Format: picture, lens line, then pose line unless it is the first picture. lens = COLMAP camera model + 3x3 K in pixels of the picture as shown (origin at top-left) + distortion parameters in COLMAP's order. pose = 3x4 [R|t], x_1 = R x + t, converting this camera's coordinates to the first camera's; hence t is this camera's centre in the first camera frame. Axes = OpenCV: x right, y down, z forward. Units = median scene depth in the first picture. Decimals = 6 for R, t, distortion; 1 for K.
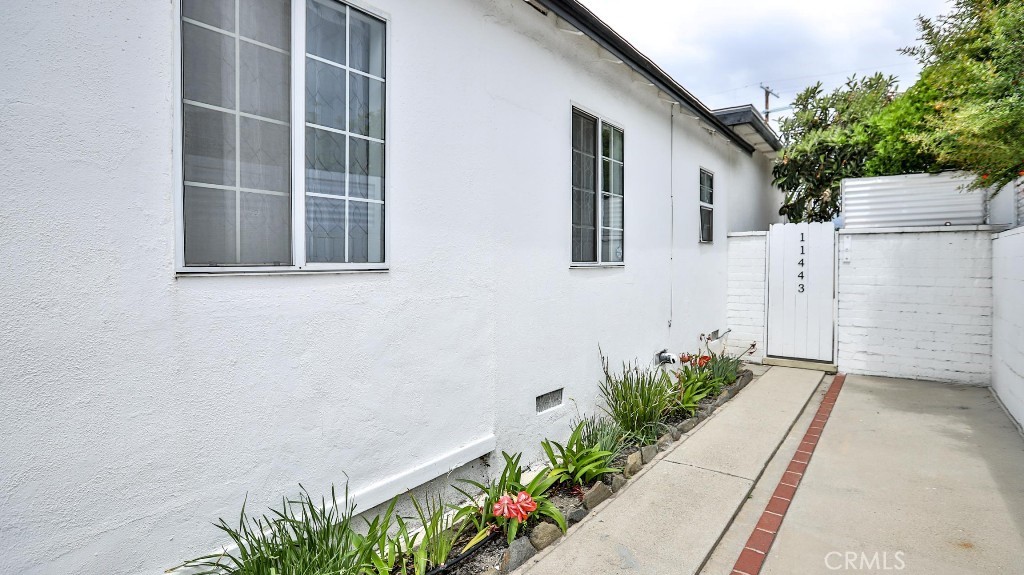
lens RADIAL K [[511.3, 0, 512.0], [0, 511.3, 272.0], [0, 0, 1]] dist [0.000334, 0.000077]
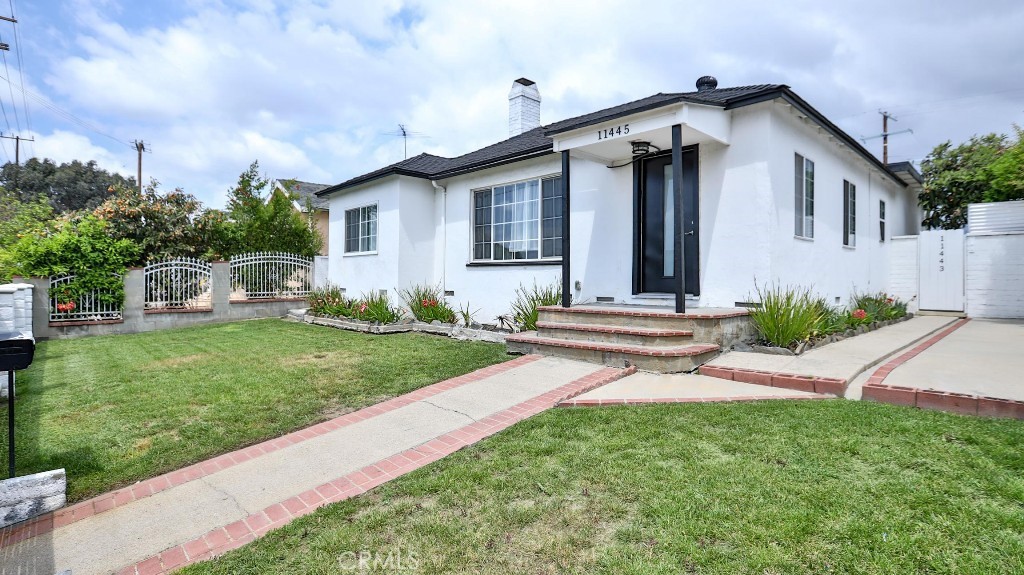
lens RADIAL K [[520.5, 0, 512.0], [0, 520.5, 287.5], [0, 0, 1]] dist [-0.000321, -0.000413]
pose [[0.991170, 0.002303, -0.132577, -0.556154], [-0.003359, 0.999964, -0.007748, 0.103674], [0.132554, 0.008125, 0.991142, -0.804988]]
